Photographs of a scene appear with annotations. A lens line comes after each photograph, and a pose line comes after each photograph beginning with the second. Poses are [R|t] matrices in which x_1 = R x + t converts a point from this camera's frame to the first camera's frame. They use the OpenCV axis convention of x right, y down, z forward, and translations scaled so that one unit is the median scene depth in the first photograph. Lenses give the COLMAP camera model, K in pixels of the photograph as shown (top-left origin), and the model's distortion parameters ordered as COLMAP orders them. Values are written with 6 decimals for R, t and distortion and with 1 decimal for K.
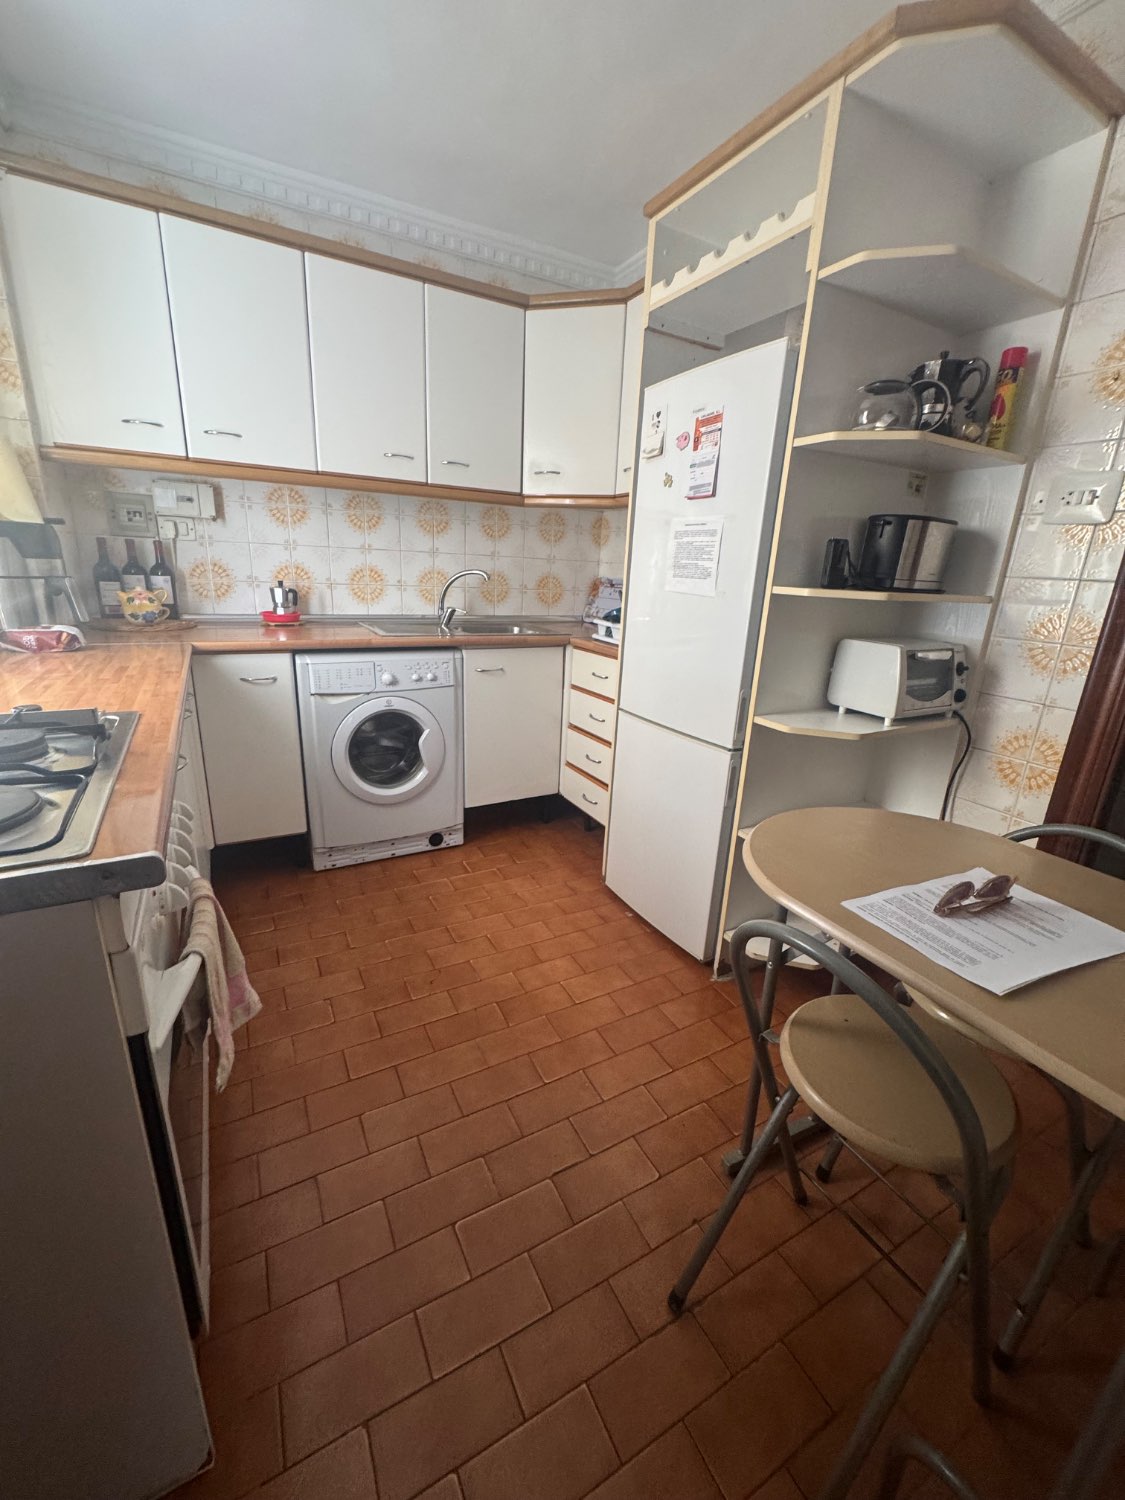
lens RADIAL K [[605.6, 0, 561.1], [0, 605.6, 748.6], [0, 0, 1]] dist [-0.001020, 0.000075]
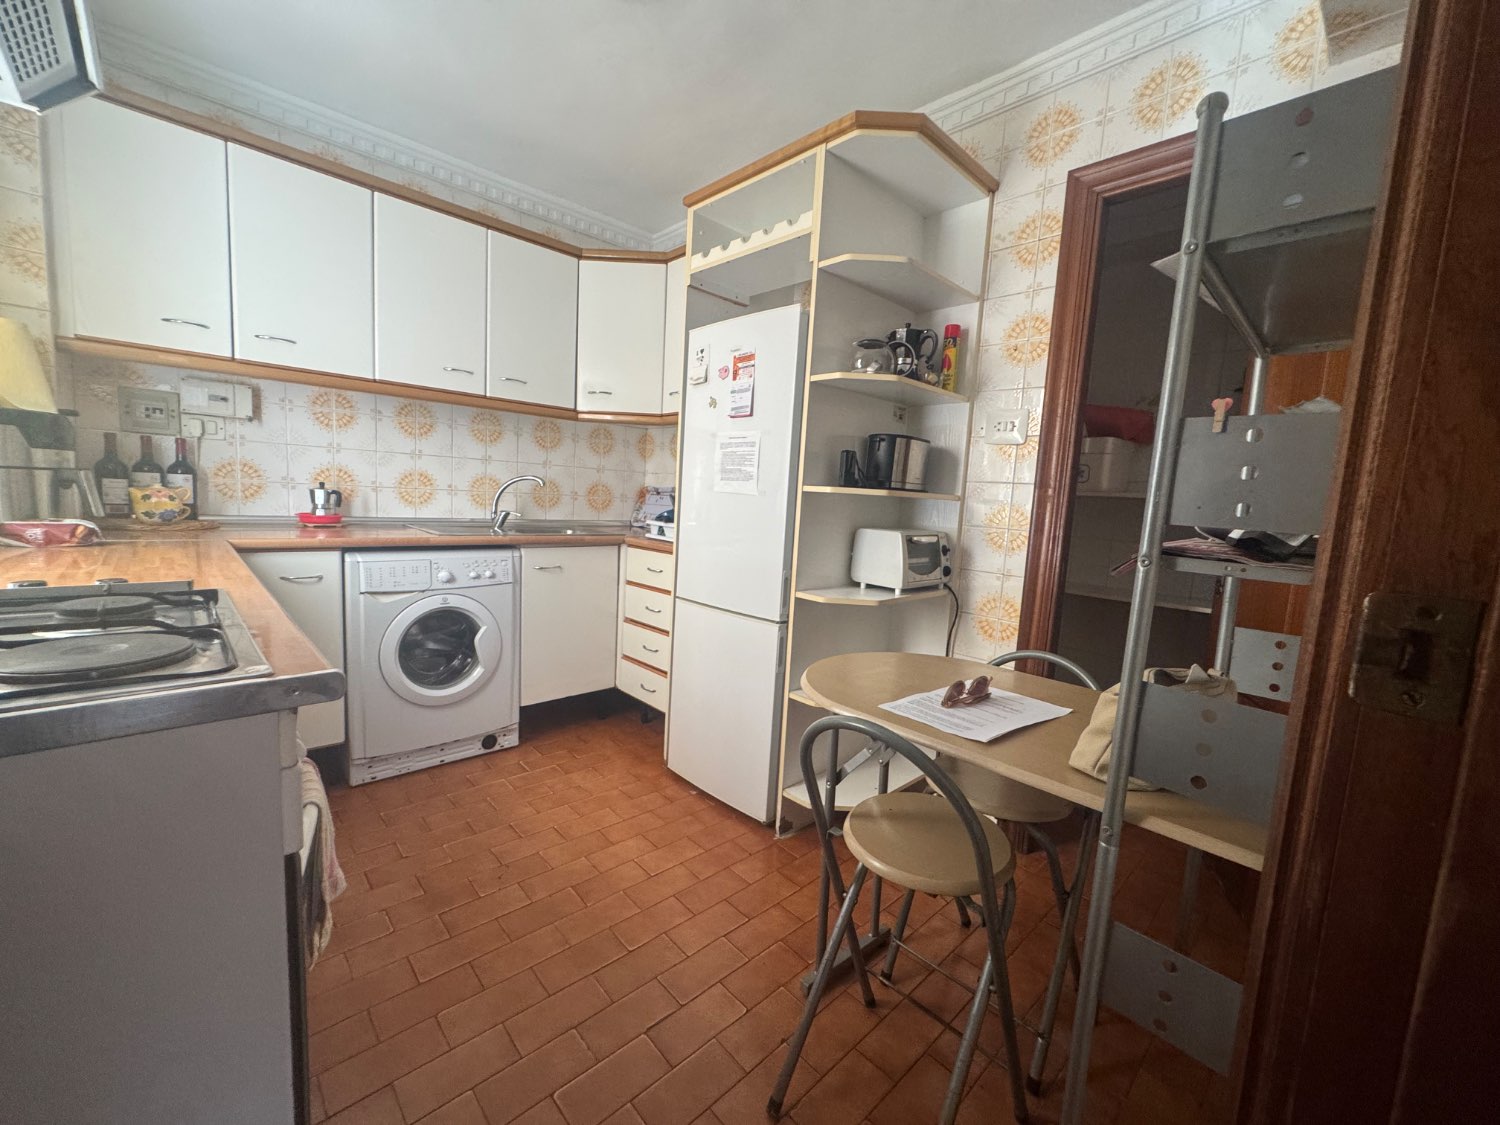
lens RADIAL K [[605.6, 0, 748.2], [0, 605.6, 559.5], [0, 0, 1]] dist [-0.001020, 0.000075]
pose [[0.967623, -0.017295, 0.251805, -0.062361], [0.060225, 0.984654, -0.163799, 0.064714], [-0.245108, 0.173661, 0.953816, -0.109904]]
